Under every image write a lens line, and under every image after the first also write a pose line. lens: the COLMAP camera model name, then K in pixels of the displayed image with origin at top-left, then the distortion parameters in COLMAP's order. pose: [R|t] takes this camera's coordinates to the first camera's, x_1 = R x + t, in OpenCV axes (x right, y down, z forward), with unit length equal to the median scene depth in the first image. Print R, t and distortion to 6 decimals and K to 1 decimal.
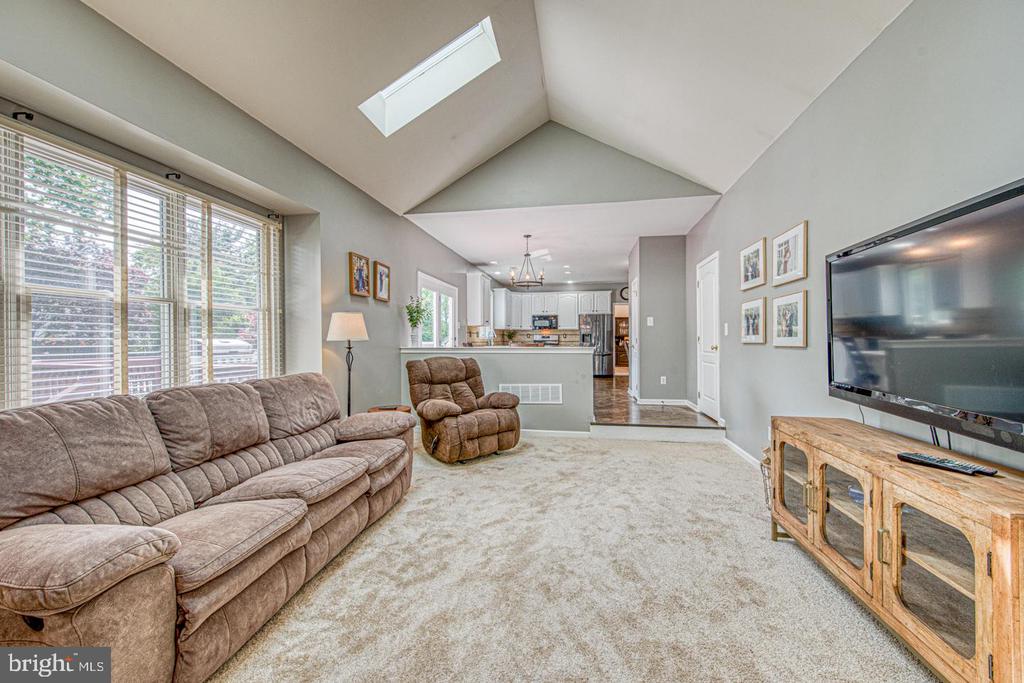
lens RADIAL K [[398.8, 0, 516.4], [0, 398.8, 342.6], [0, 0, 1]] dist [0.001481, 0.000077]
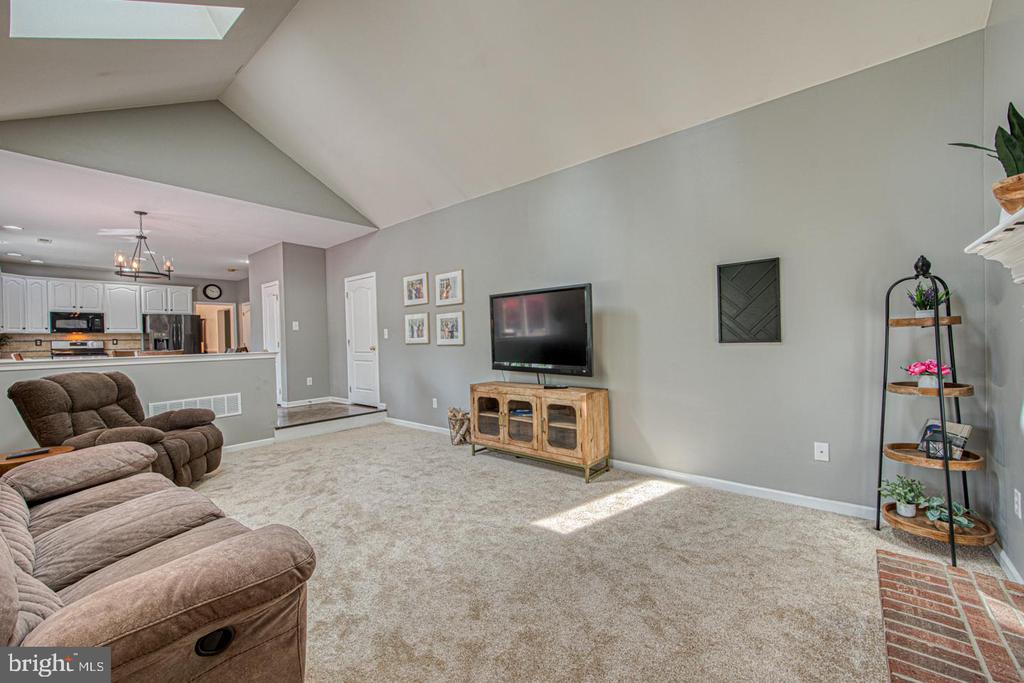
lens RADIAL K [[408.6, 0, 512.0], [0, 408.6, 341.5], [0, 0, 1]] dist [0.000752, 0.000002]
pose [[0.503269, -0.016277, 0.863977, -0.488306], [0.026663, 0.999639, 0.003302, -0.001427], [-0.863719, 0.021375, 0.503521, -0.030532]]
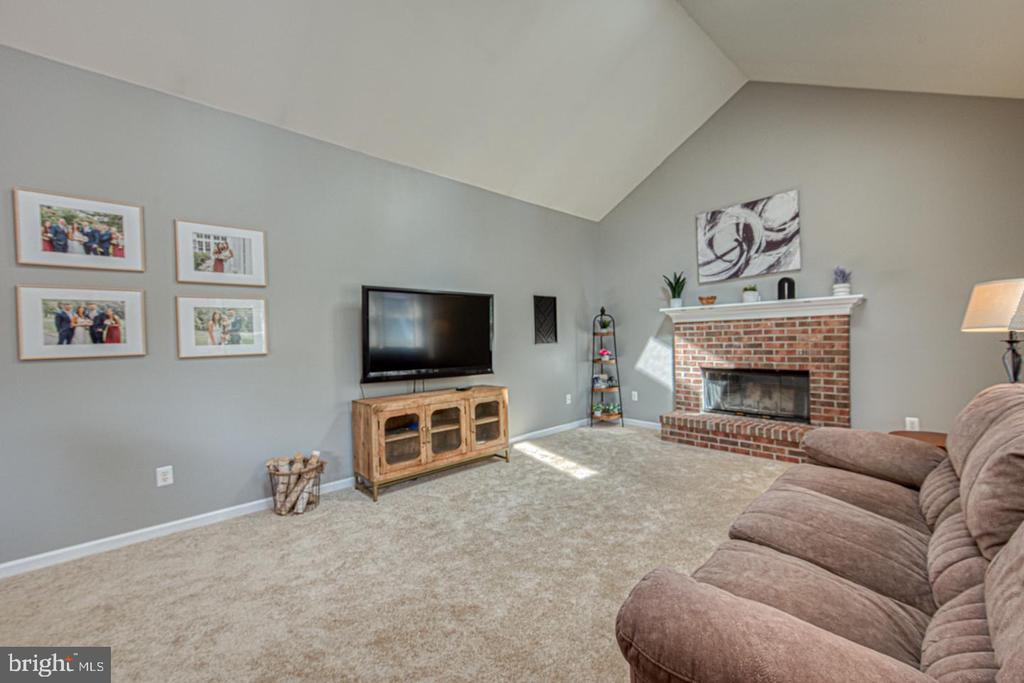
lens RADIAL K [[398.8, 0, 516.4], [0, 398.8, 342.6], [0, 0, 1]] dist [0.001481, 0.000077]
pose [[-0.783983, 0.016554, 0.620562, -0.309375], [0.031021, 0.999440, 0.012528, -0.007944], [-0.620007, 0.029072, -0.784057, 1.044170]]
